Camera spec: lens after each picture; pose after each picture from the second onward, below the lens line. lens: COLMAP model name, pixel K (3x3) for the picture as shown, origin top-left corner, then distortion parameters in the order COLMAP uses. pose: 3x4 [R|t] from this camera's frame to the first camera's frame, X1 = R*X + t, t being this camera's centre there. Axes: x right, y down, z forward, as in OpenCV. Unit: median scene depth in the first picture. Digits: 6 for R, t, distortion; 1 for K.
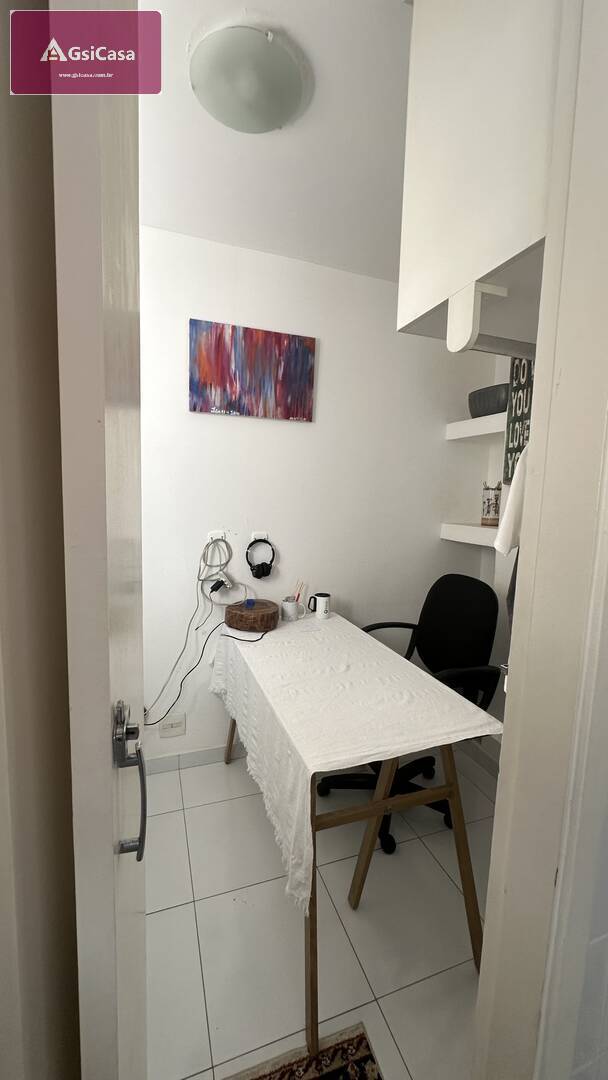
lens RADIAL K [[432.5, 0, 304.0], [0, 432.5, 540.0], [0, 0, 1]] dist [-0.002639, 0.000564]
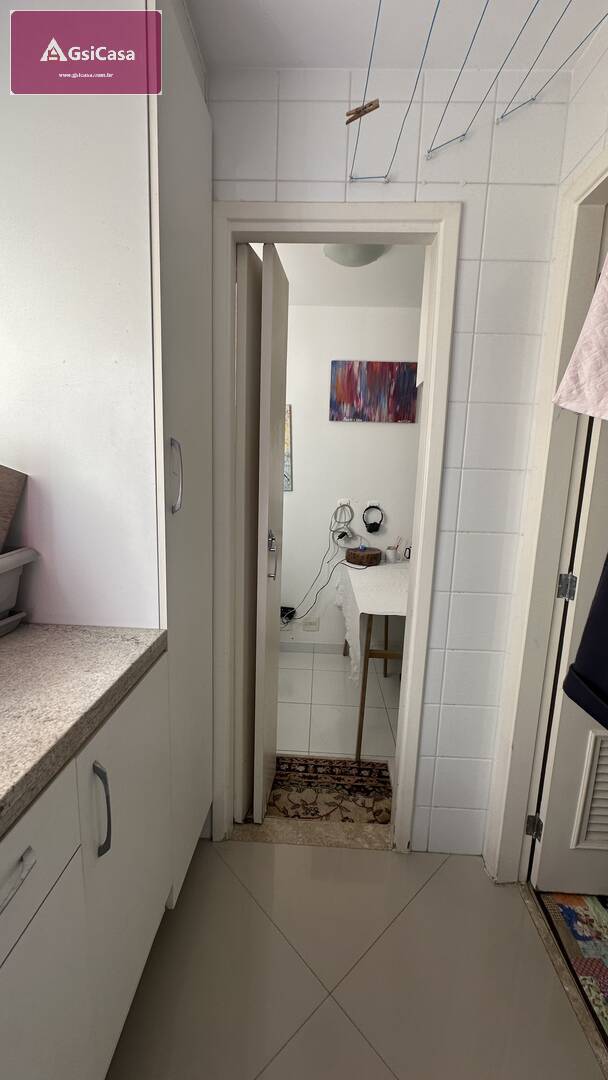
lens RADIAL K [[433.2, 0, 301.9], [0, 433.2, 540.2], [0, 0, 1]] dist [-0.000310, 0.000258]
pose [[0.924154, 0.061122, -0.377100, 0.242666], [-0.044478, 0.997619, 0.052698, 0.048714], [0.379423, -0.031929, 0.924672, -0.460494]]
